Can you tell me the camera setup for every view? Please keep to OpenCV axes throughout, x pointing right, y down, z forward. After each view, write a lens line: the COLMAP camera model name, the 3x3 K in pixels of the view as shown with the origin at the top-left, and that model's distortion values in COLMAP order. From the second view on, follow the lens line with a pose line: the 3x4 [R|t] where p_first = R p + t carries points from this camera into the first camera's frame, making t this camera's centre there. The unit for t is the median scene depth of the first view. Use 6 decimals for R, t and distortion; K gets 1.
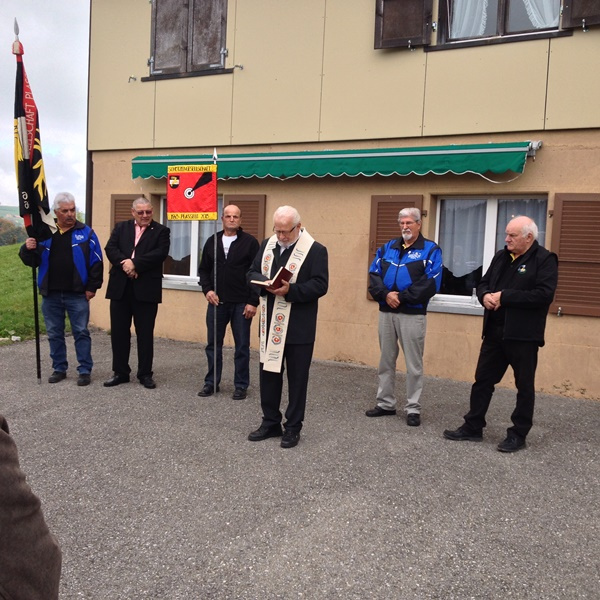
lens RADIAL K [[768.6, 0, 301.9], [0, 768.6, 290.0], [0, 0, 1]] dist [0.052132, 0.000000]
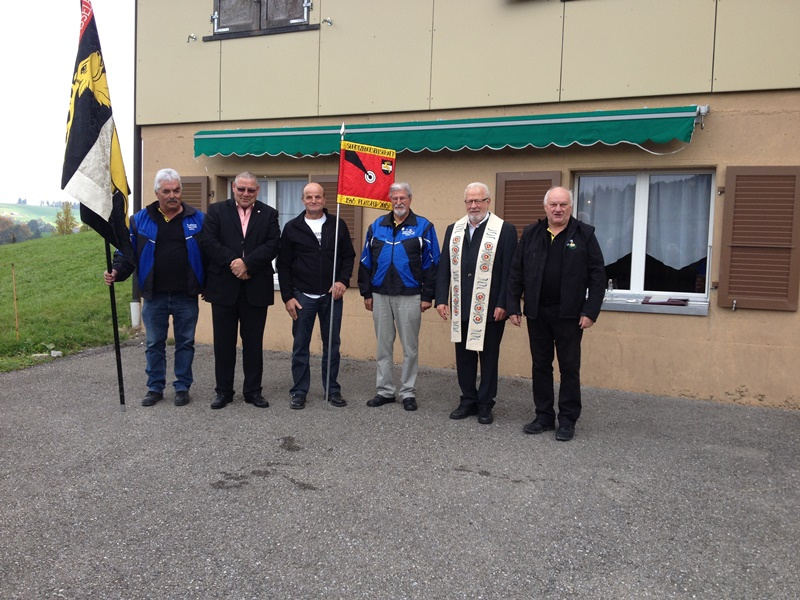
lens RADIAL K [[772.5, 0, 405.0], [0, 772.5, 289.4], [0, 0, 1]] dist [0.008347, 0.000000]
pose [[0.993526, -0.023155, 0.111219, -0.120055], [0.022213, 0.999706, 0.009708, -0.006092], [-0.111411, -0.007175, 0.993748, 0.189120]]
